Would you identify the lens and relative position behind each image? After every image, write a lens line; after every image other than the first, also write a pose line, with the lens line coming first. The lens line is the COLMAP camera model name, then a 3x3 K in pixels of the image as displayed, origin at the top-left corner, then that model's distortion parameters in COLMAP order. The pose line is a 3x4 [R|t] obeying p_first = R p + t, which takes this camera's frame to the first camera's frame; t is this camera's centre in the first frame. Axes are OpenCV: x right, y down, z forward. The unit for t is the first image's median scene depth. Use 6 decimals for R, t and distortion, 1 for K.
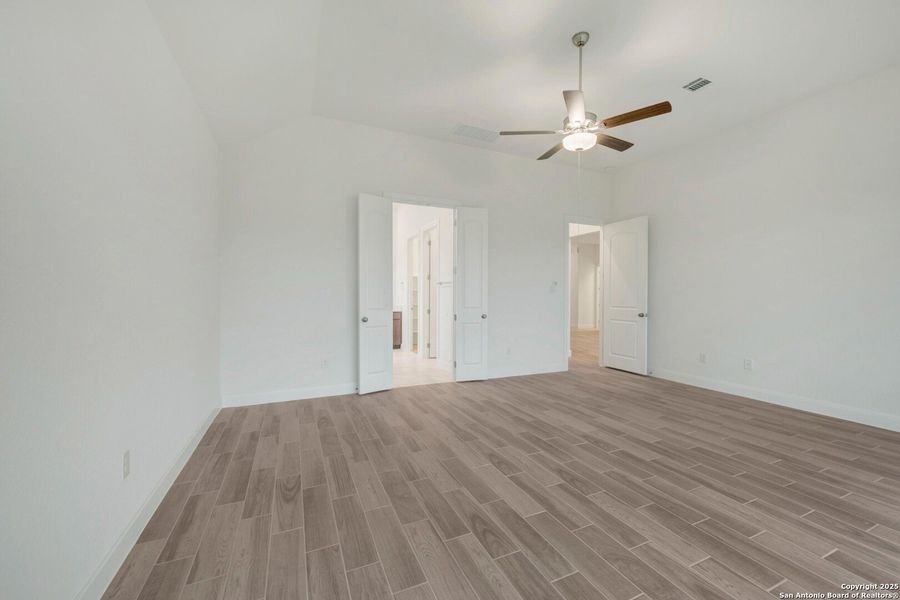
lens RADIAL K [[355.0, 0, 449.6], [0, 355.0, 297.4], [0, 0, 1]] dist [-0.000030, 0.000256]
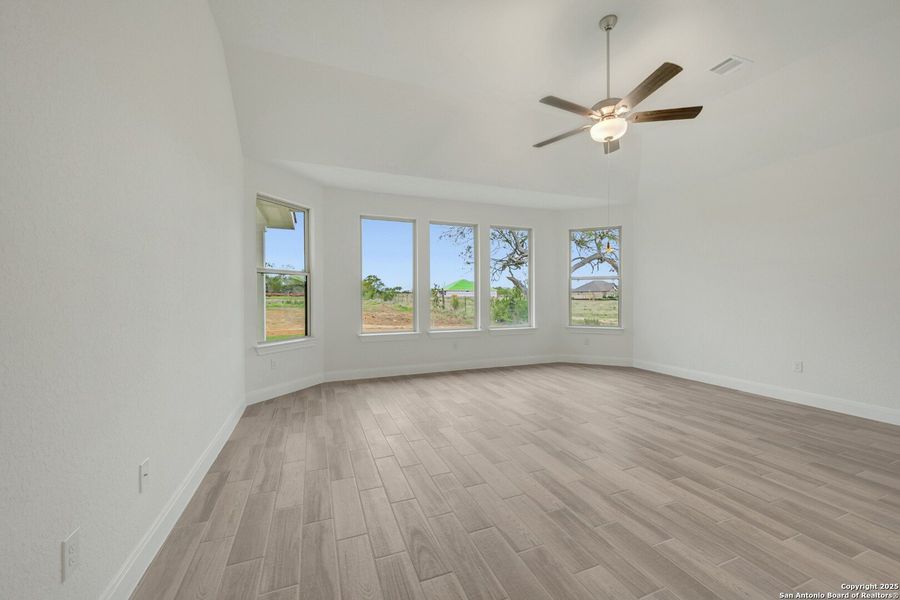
lens RADIAL K [[355.0, 0, 449.6], [0, 355.0, 297.4], [0, 0, 1]] dist [-0.000030, 0.000256]
pose [[-0.998701, -0.002140, 0.050903, 0.724069], [-0.001909, 0.999988, 0.004584, -0.001258], [-0.050912, 0.004480, -0.998693, 1.932815]]
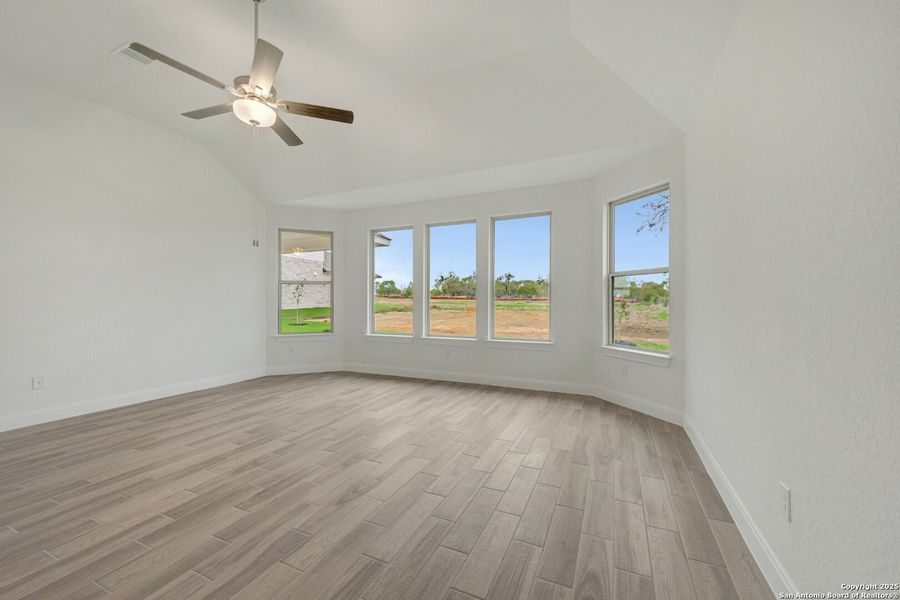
lens RADIAL K [[356.3, 0, 452.0], [0, 356.3, 296.1], [0, 0, 1]] dist [-0.000840, -0.000080]
pose [[-0.660011, 0.006221, 0.751230, -0.565563], [-0.000801, 0.999959, -0.008985, -0.004503], [-0.751255, -0.006532, -0.659980, 1.181925]]
